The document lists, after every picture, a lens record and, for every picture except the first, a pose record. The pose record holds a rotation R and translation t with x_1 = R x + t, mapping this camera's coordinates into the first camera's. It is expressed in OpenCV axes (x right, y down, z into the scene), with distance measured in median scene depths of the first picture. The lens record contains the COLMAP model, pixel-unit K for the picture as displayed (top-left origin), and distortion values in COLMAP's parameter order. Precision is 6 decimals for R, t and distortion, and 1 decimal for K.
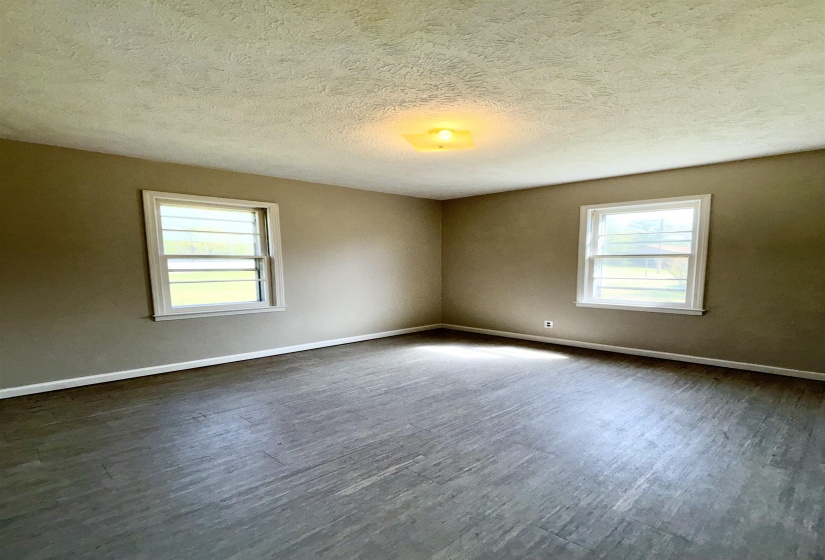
lens RADIAL K [[438.9, 0, 413.1], [0, 438.9, 294.7], [0, 0, 1]] dist [0.001359, 0.001106]
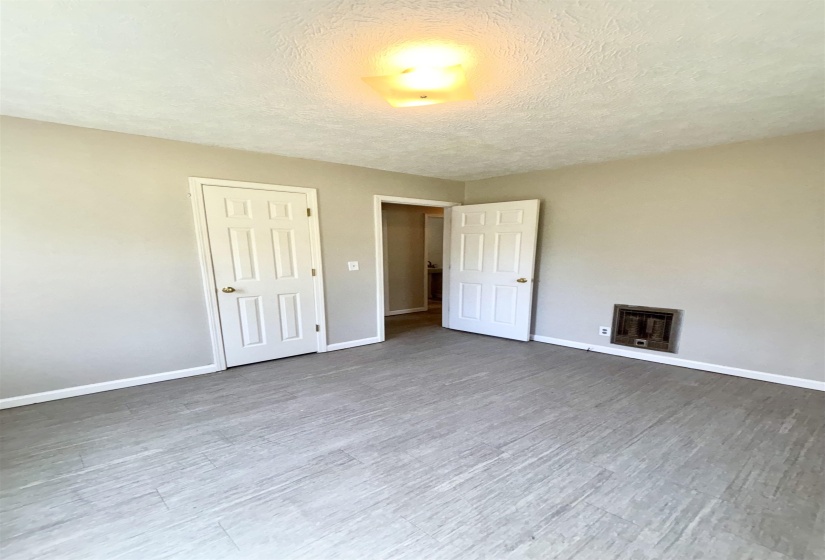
lens RADIAL K [[438.9, 0, 413.1], [0, 438.9, 294.7], [0, 0, 1]] dist [0.001359, 0.001106]
pose [[-0.998832, -0.003269, 0.048198, 0.043307], [0.005544, 0.983361, 0.181579, -0.146540], [-0.047990, 0.181634, -0.982194, 1.638098]]
